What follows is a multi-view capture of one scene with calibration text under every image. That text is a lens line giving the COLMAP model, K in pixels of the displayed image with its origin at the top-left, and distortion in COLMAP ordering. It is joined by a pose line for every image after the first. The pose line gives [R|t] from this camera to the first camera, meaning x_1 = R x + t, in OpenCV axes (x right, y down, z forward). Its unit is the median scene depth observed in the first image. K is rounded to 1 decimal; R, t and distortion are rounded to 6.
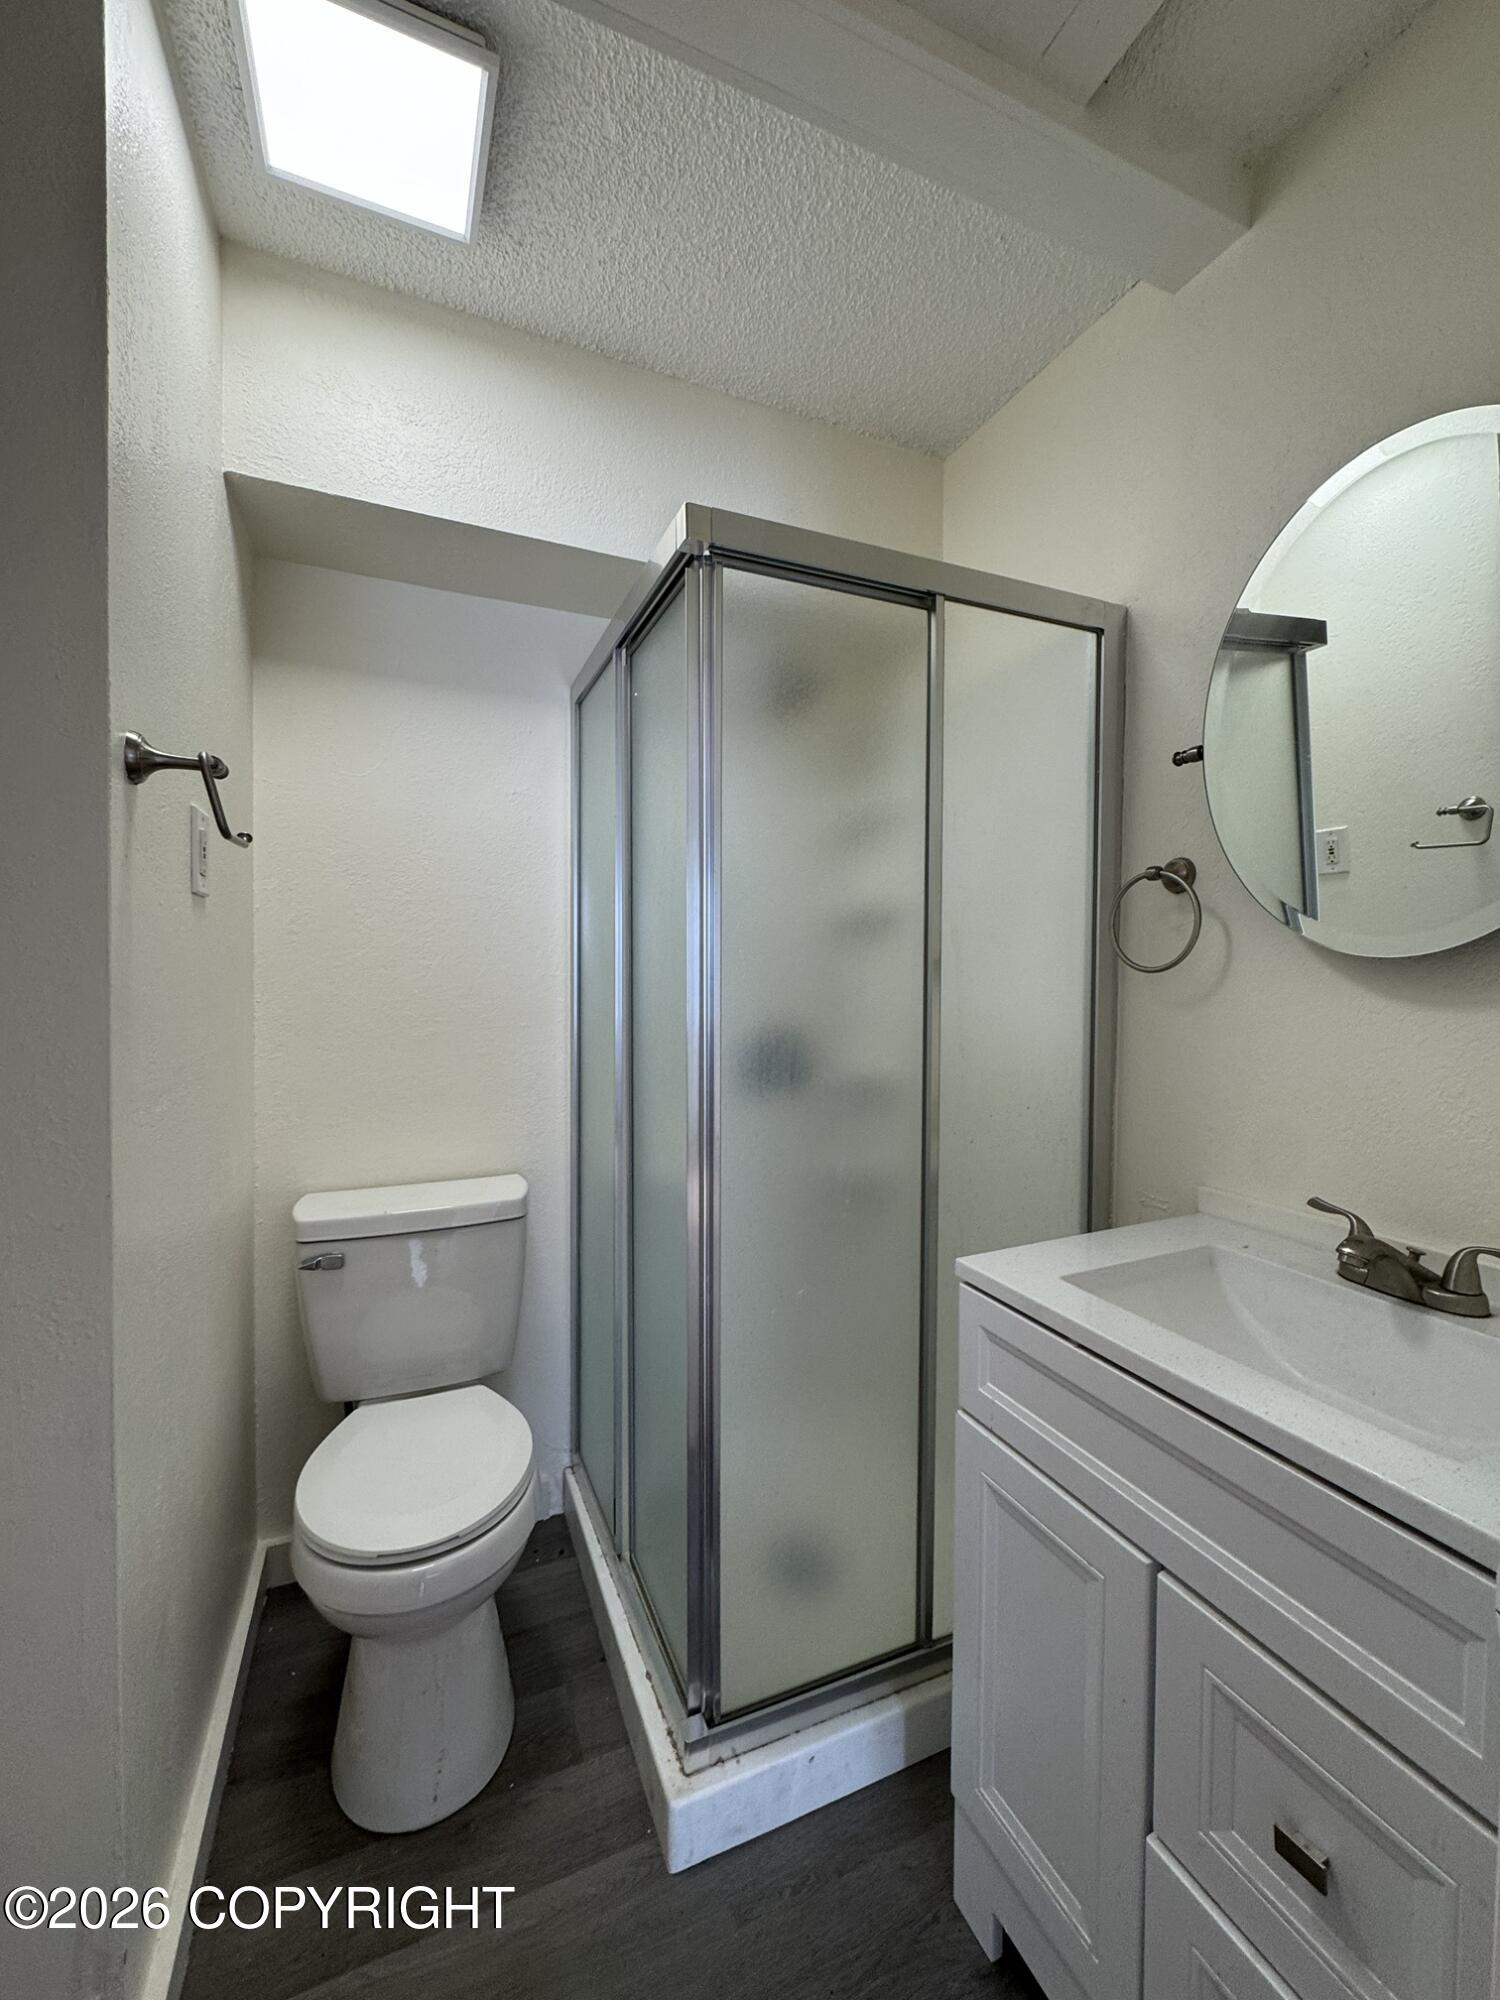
lens RADIAL K [[797.9, 0, 750.0], [0, 797.9, 1000.0], [0, 0, 1]] dist [-0.002515, -0.000088]
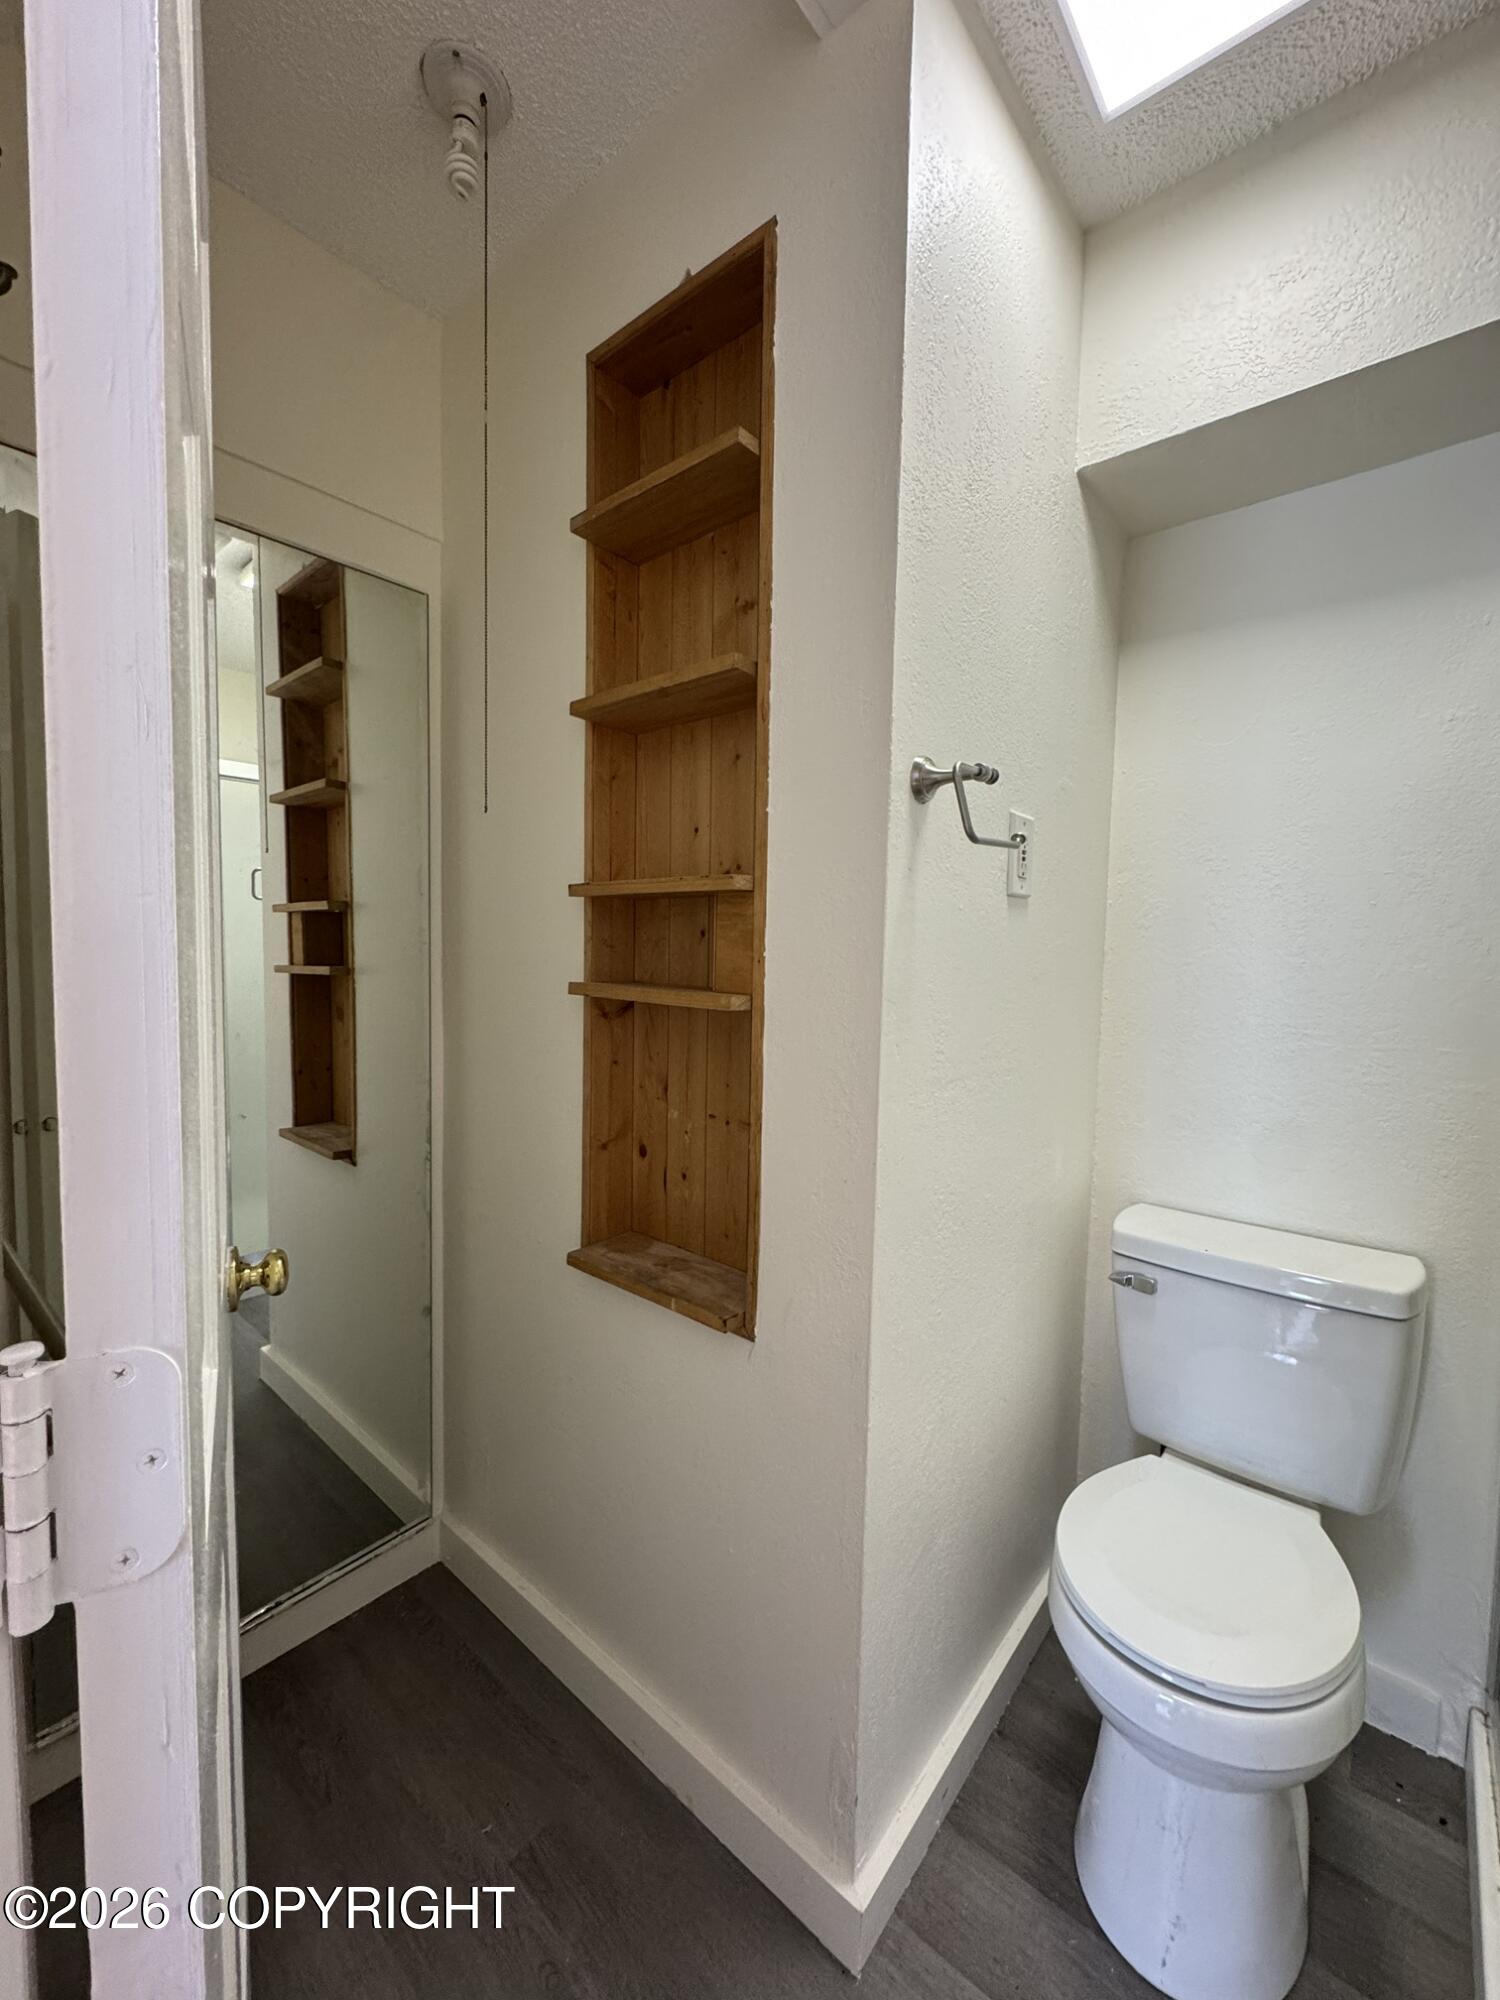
lens RADIAL K [[797.9, 0, 750.0], [0, 797.9, 1000.0], [0, 0, 1]] dist [-0.002515, -0.000088]
pose [[0.451462, 0.056127, -0.890523, 0.078111], [-0.044321, 0.998198, 0.040445, -0.018648], [0.891189, 0.021209, 0.453136, 0.175246]]
